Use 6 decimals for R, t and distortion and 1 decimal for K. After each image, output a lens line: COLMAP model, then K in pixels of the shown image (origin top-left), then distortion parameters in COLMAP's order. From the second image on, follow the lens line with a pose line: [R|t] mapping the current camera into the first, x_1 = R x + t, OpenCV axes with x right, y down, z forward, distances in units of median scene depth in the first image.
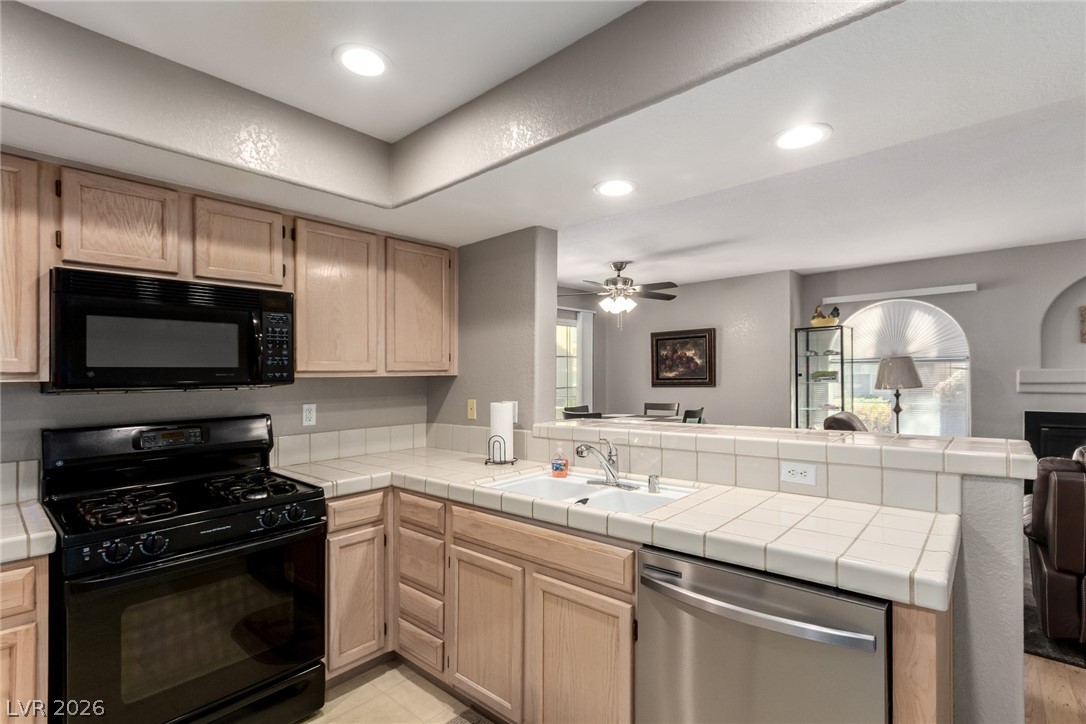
lens RADIAL K [[511.4, 0, 553.2], [0, 511.4, 362.2], [0, 0, 1]] dist [0.002821, 0.000182]
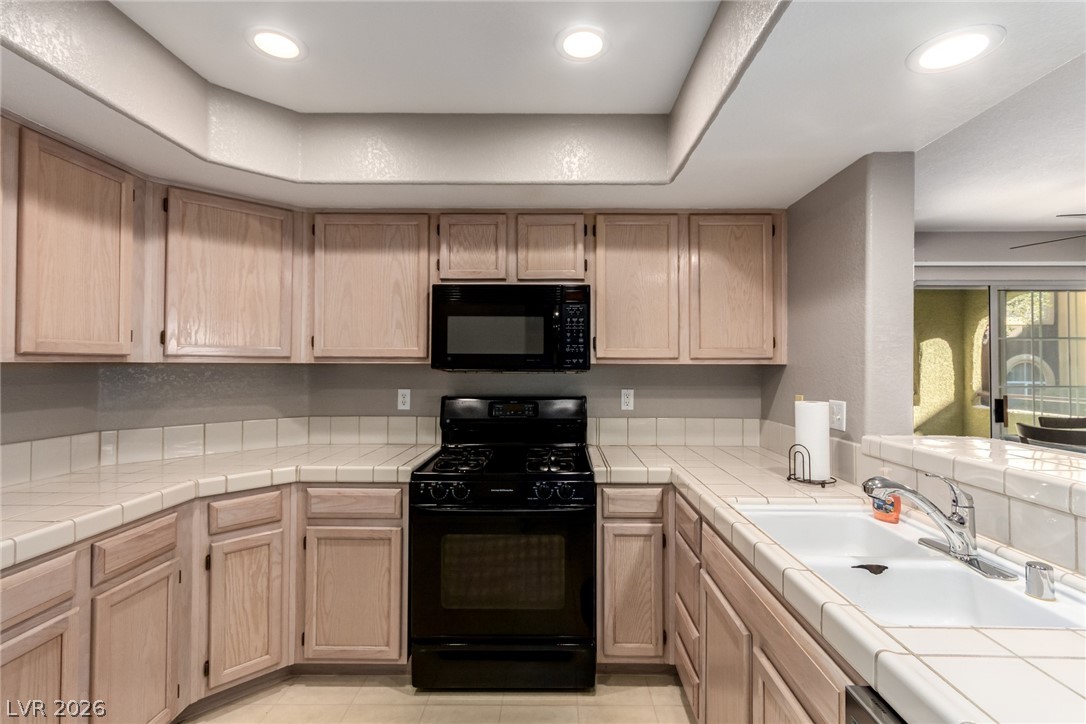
lens RADIAL K [[502.2, 0, 552.2], [0, 502.2, 339.7], [0, 0, 1]] dist [0.001610, -0.000557]
pose [[0.648532, -0.017833, -0.760978, 0.247053], [0.005352, 0.999808, -0.018868, -0.000722], [0.761168, 0.008164, 0.648503, 0.260162]]
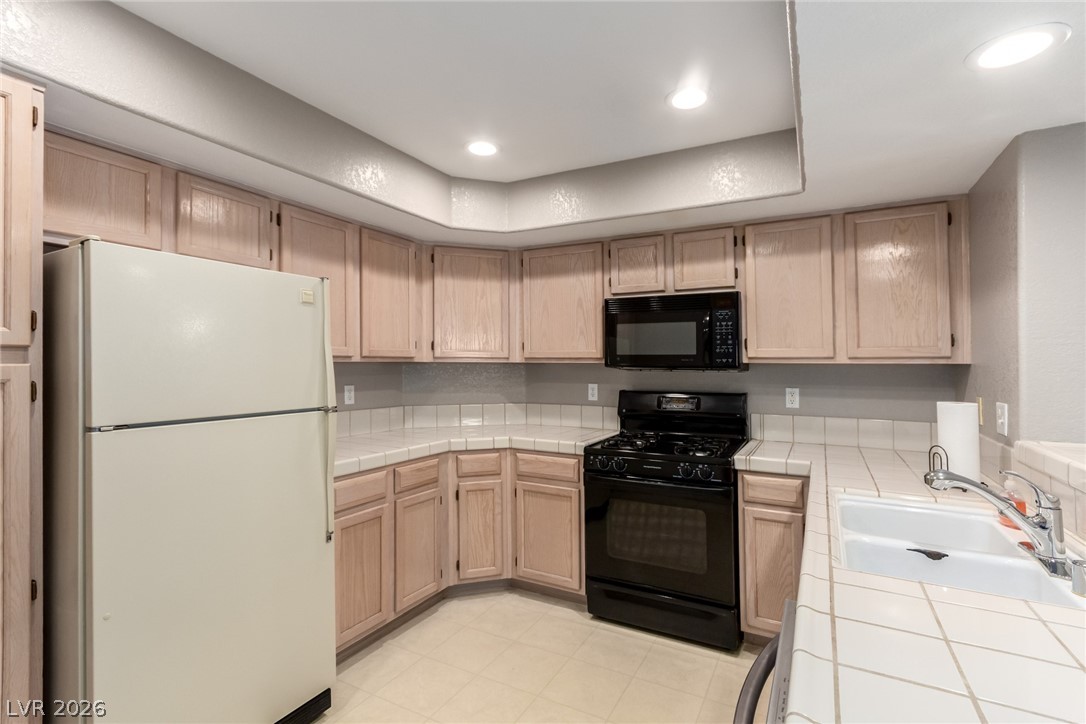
lens RADIAL K [[502.2, 0, 552.2], [0, 502.2, 339.7], [0, 0, 1]] dist [0.001610, -0.000557]
pose [[0.224404, -0.027487, -0.974108, 0.530528], [0.017446, 0.999555, -0.024186, -0.003084], [0.974340, -0.011567, 0.224784, 0.325695]]
